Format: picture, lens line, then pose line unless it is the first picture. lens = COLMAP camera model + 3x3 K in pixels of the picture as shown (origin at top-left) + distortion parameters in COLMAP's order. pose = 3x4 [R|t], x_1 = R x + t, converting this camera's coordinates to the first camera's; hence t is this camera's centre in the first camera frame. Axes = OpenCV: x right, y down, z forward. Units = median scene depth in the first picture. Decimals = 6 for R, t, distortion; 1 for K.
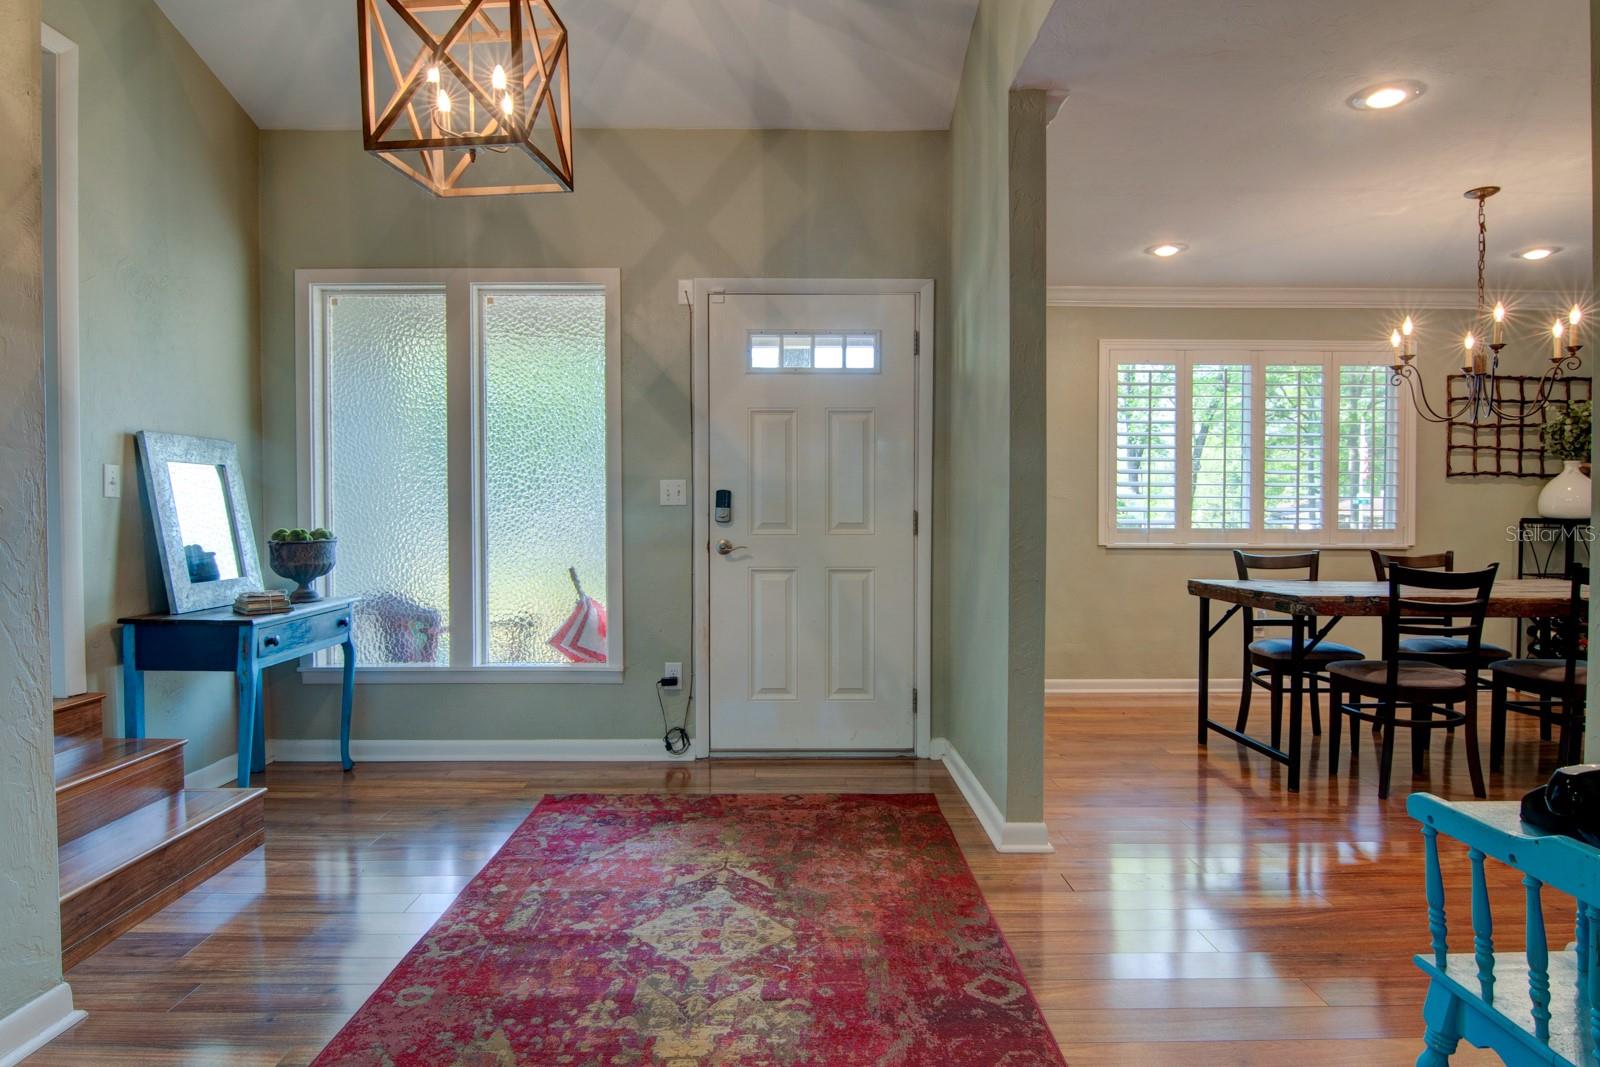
lens RADIAL K [[857.0, 0, 800.0], [0, 857.0, 533.5], [0, 0, 1]] dist [-0.002271, -0.035022]
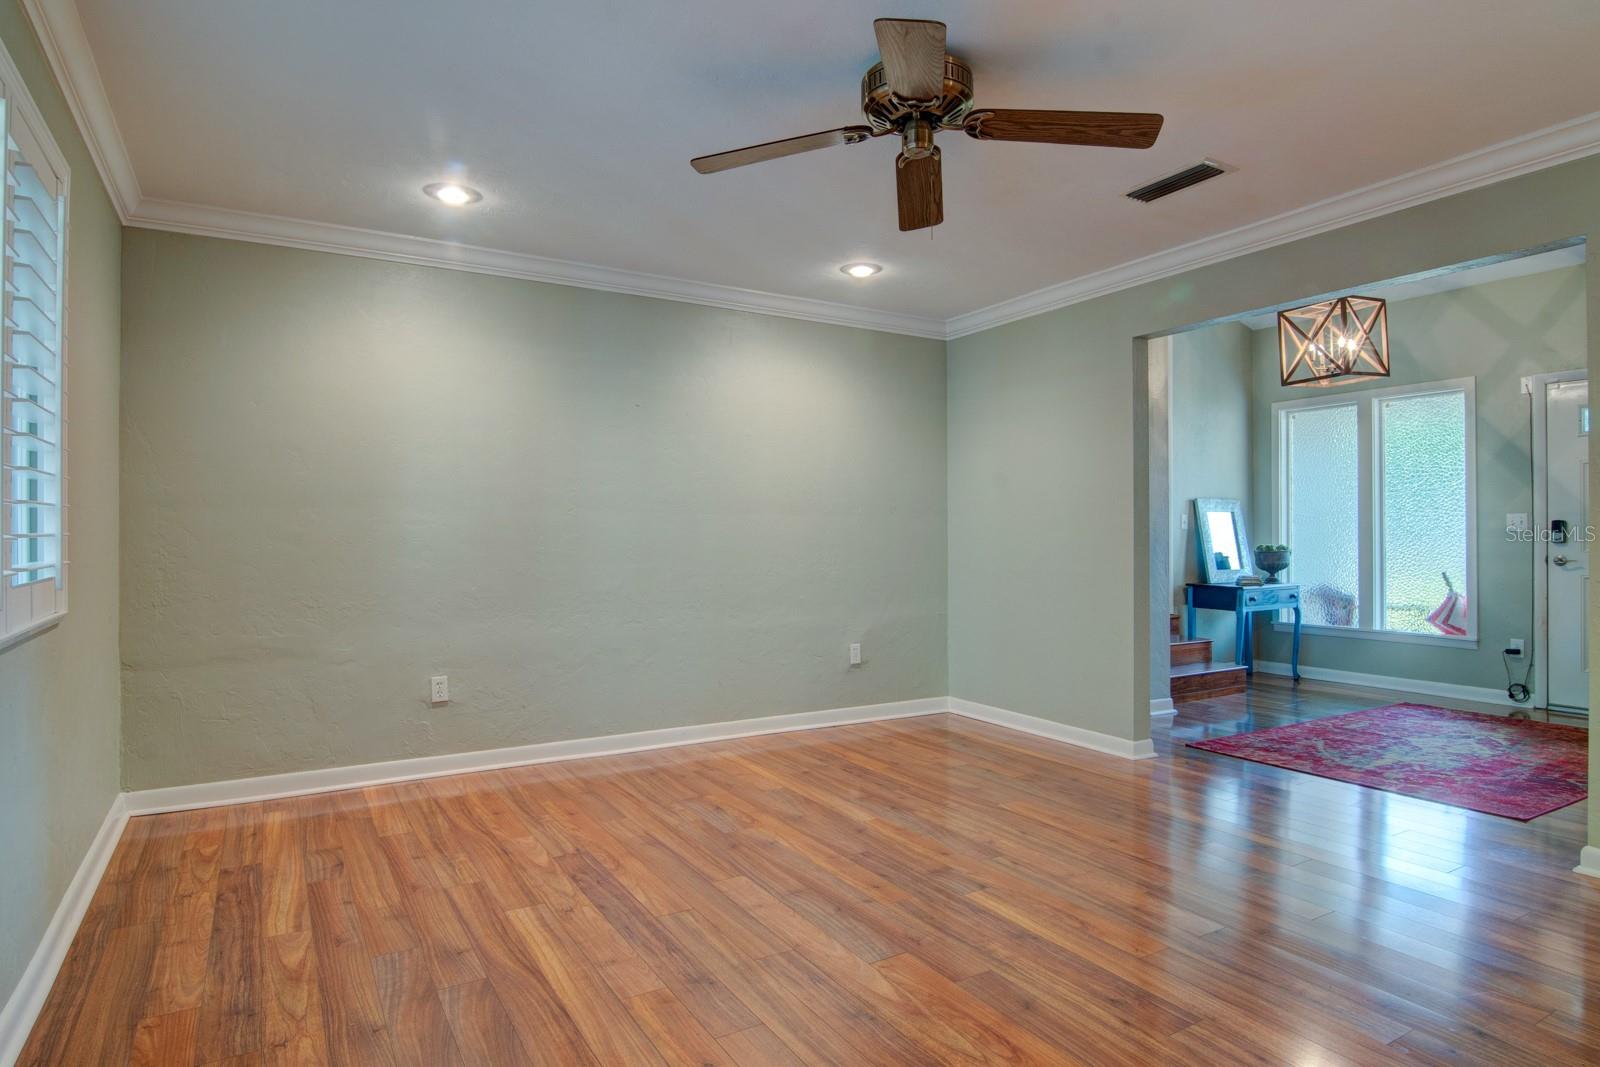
lens RADIAL K [[850.5, 0, 836.8], [0, 850.5, 532.0], [0, 0, 1]] dist [-0.000519, 0.016815]
pose [[0.496685, -0.005664, -0.867912, 0.553819], [-0.020895, 0.999611, -0.018481, 0.020586], [0.867679, 0.027315, 0.496374, -0.744935]]
